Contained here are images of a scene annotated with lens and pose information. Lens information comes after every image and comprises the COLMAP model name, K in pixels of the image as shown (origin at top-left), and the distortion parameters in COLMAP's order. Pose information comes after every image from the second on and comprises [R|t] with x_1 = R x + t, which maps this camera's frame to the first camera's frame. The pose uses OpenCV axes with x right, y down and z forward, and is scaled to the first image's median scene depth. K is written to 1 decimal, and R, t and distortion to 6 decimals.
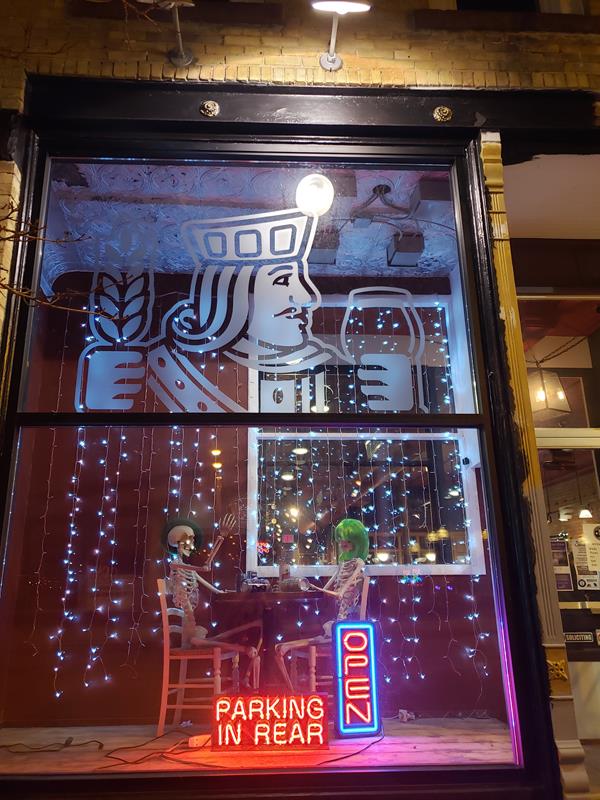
lens RADIAL K [[657.8, 0, 298.5], [0, 657.8, 403.5], [0, 0, 1]] dist [0.028149, -0.038795]
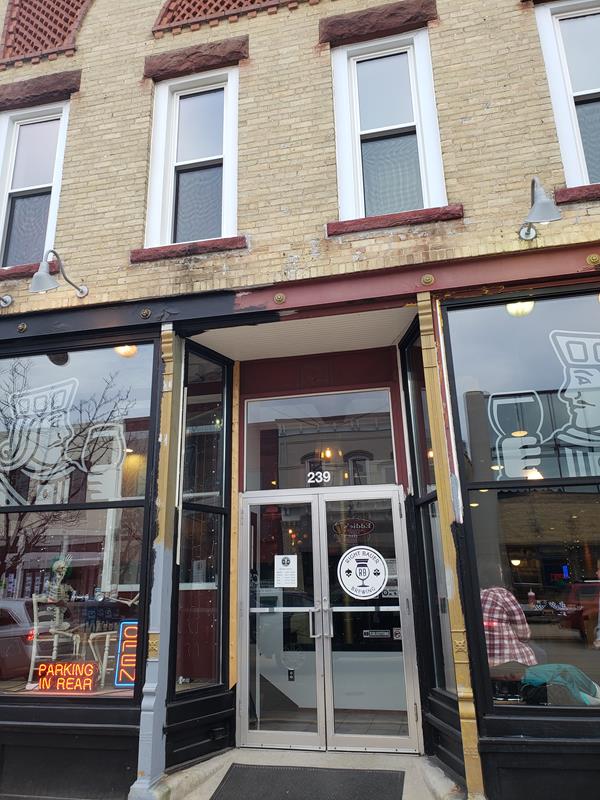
lens RADIAL K [[657.8, 0, 298.2], [0, 657.8, 393.6], [0, 0, 1]] dist [0.028149, -0.038795]
pose [[0.964507, -0.080952, -0.251344, 1.050204], [0.076622, 0.996695, -0.026981, -0.171970], [0.252697, 0.006765, 0.967522, -0.544031]]
